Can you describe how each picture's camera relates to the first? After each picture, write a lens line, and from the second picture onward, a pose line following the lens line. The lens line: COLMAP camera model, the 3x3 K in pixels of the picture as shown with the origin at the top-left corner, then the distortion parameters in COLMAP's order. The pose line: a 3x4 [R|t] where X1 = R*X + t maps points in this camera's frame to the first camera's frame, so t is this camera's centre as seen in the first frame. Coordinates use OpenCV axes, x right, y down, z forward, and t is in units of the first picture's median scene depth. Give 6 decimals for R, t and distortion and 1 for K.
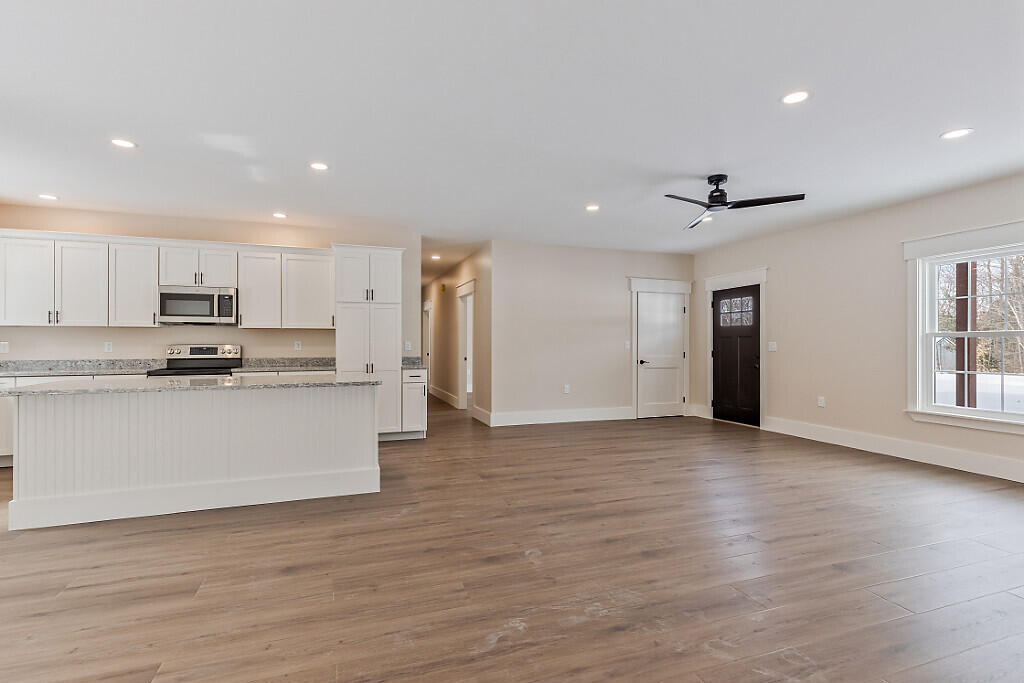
lens RADIAL K [[474.6, 0, 502.5], [0, 474.6, 342.4], [0, 0, 1]] dist [0.007210, -0.000246]
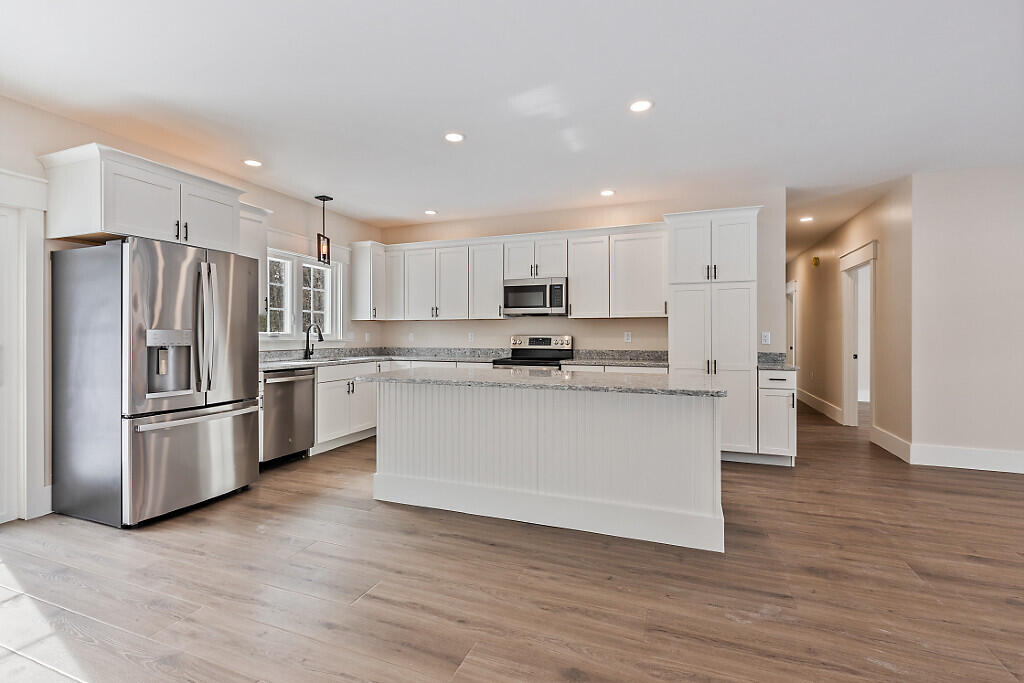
lens RADIAL K [[462.1, 0, 504.6], [0, 462.1, 333.0], [0, 0, 1]] dist [0.003142, 0.000034]
pose [[0.762607, -0.000716, -0.646862, -0.048431], [0.000084, 0.999999, -0.001009, 0.000363], [0.646863, 0.000715, 0.762606, 0.204976]]
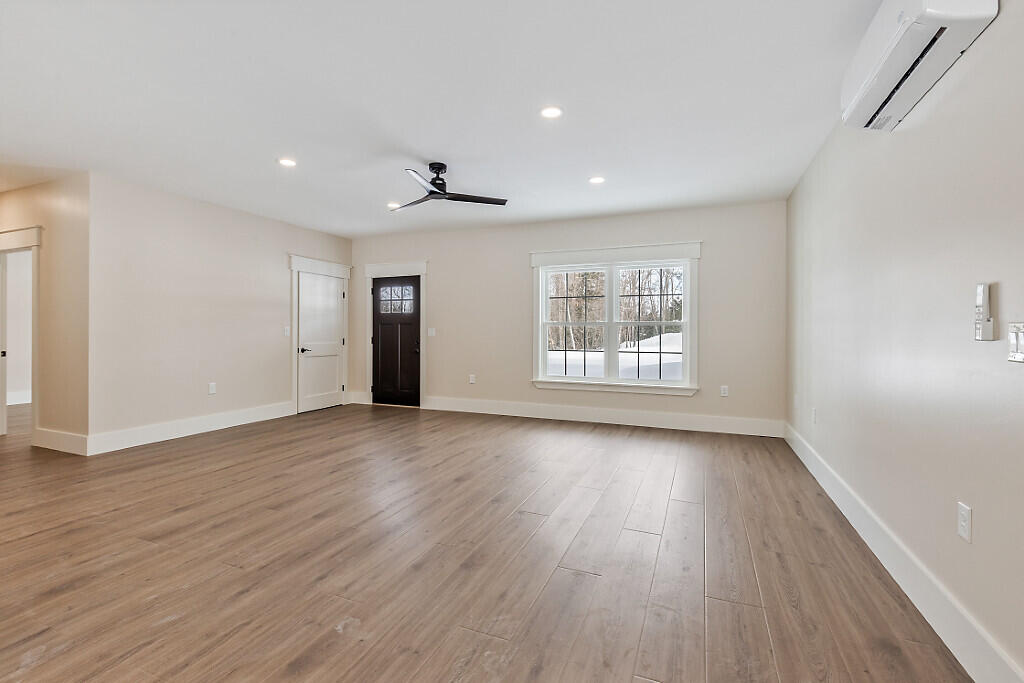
lens RADIAL K [[464.5, 0, 507.7], [0, 464.5, 330.6], [0, 0, 1]] dist [-0.002175, -0.000642]
pose [[0.665472, 0.001237, 0.746422, -0.145713], [-0.004709, 0.999986, 0.002542, 0.000335], [-0.746408, -0.005207, 0.665468, 0.180469]]
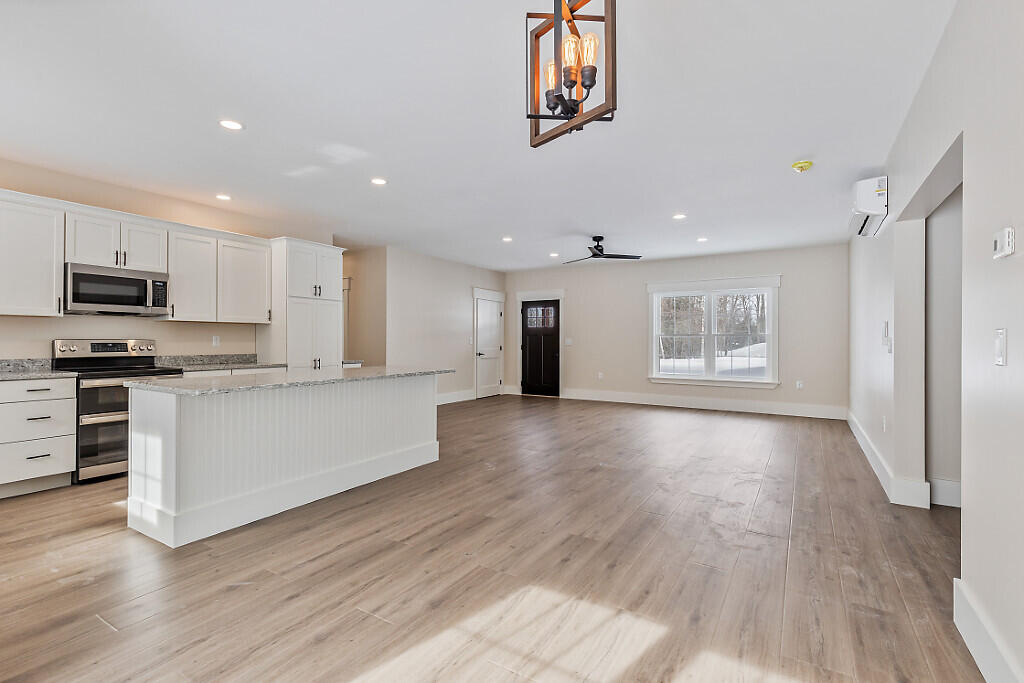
lens RADIAL K [[471.1, 0, 507.3], [0, 471.1, 338.0], [0, 0, 1]] dist [0.002144, -0.000148]
pose [[0.779730, 0.004889, 0.626097, -0.618821], [-0.005156, 0.999986, -0.001387, -0.000623], [-0.626095, -0.002147, 0.779744, -0.043757]]
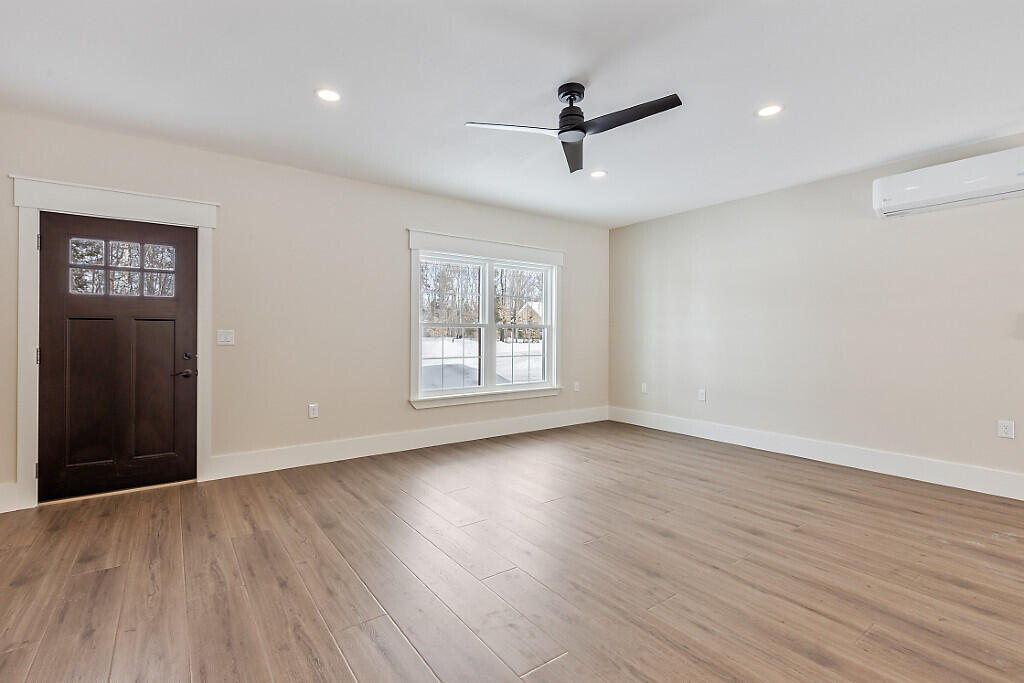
lens RADIAL K [[464.5, 0, 507.7], [0, 464.5, 330.6], [0, 0, 1]] dist [-0.002175, -0.000642]
pose [[-0.284046, 0.004551, 0.958800, -0.125631], [-0.006644, 0.999955, -0.006715, 0.002522], [-0.958788, -0.008278, -0.284003, 0.995586]]
